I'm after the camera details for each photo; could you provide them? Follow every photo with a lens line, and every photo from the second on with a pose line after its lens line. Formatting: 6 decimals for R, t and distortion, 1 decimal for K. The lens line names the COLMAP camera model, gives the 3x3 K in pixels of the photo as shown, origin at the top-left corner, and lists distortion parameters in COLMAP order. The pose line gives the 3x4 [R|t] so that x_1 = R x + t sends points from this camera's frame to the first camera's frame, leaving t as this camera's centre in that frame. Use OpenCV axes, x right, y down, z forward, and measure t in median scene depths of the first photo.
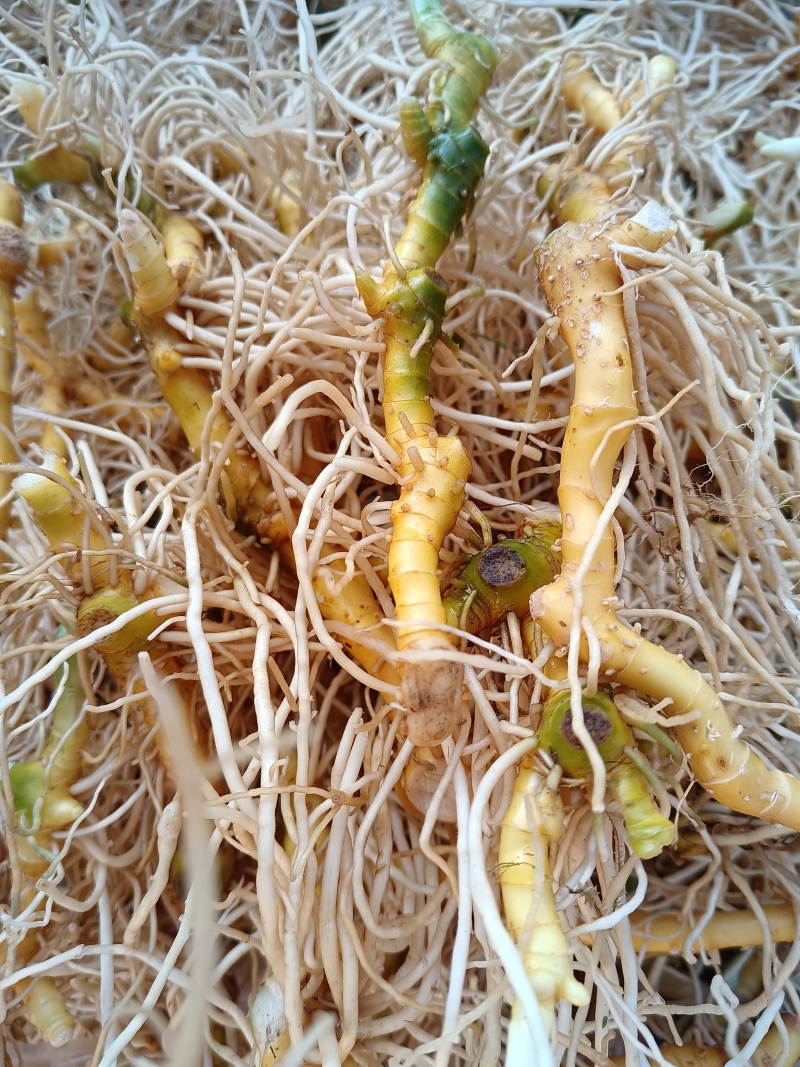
lens RADIAL K [[849.6, 0, 400.0], [0, 849.6, 533.5], [0, 0, 1]] dist [-0.005280, -0.010322]
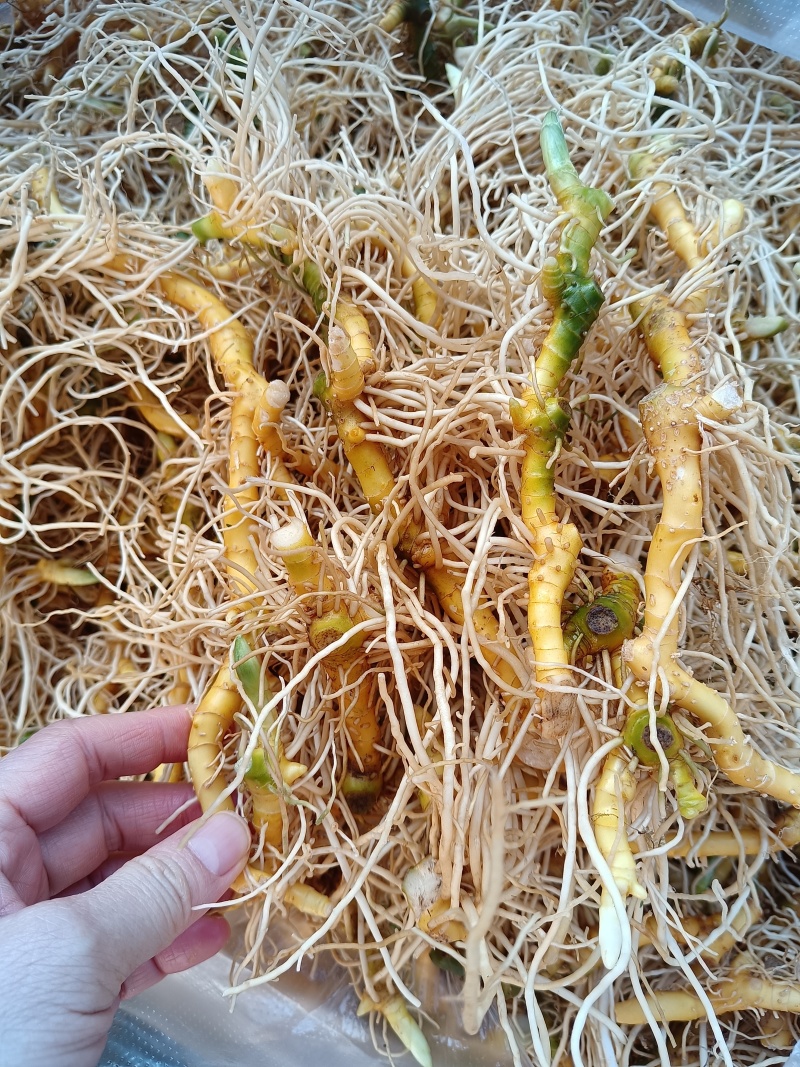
lens RADIAL K [[824.7, 0, 400.0], [0, 824.7, 533.5], [0, 0, 1]] dist [0.002779, -0.001995]
pose [[0.998538, 0.052651, 0.012218, -0.262671], [-0.053826, 0.989217, 0.136207, -0.291454], [-0.004915, -0.136666, 0.990605, -0.431216]]
